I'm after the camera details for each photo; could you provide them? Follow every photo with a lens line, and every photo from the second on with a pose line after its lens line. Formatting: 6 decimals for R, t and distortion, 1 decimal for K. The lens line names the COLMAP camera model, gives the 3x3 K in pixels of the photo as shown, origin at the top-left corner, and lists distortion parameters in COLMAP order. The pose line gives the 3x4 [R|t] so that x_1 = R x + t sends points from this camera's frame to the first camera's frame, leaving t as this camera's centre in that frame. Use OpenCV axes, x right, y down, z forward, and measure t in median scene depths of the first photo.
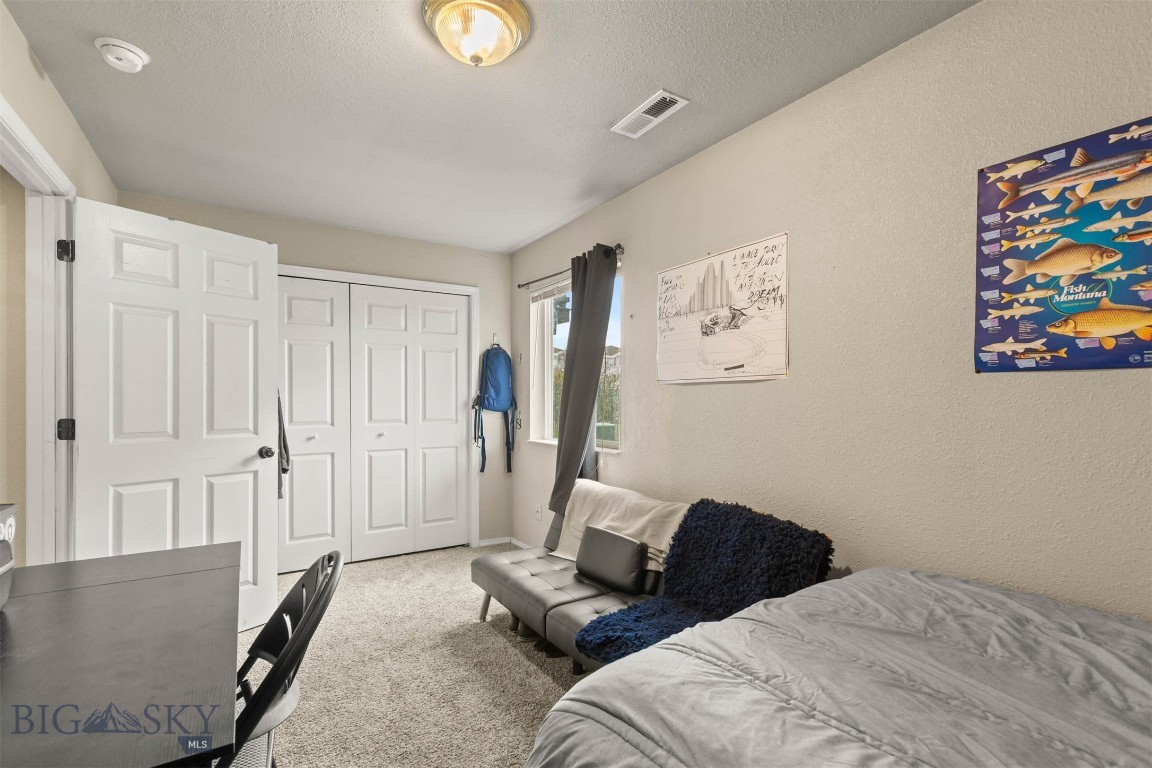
lens RADIAL K [[521.9, 0, 574.8], [0, 521.9, 392.1], [0, 0, 1]] dist [0.006092, -0.001436]
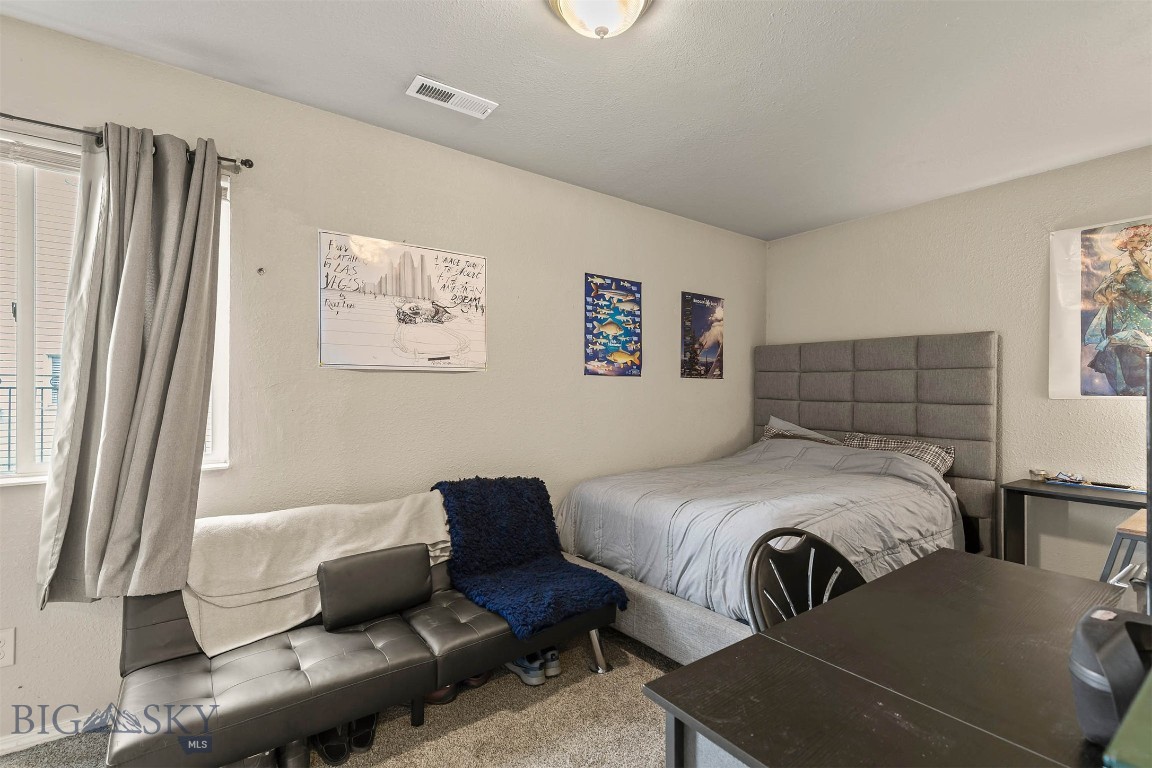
lens RADIAL K [[521.9, 0, 575.0], [0, 521.9, 383.5], [0, 0, 1]] dist [0.006092, -0.001436]
pose [[-0.074506, 0.017179, 0.997073, -1.209707], [-0.011906, 0.999765, -0.018115, 0.032194], [-0.997149, -0.013221, -0.074284, 1.197220]]
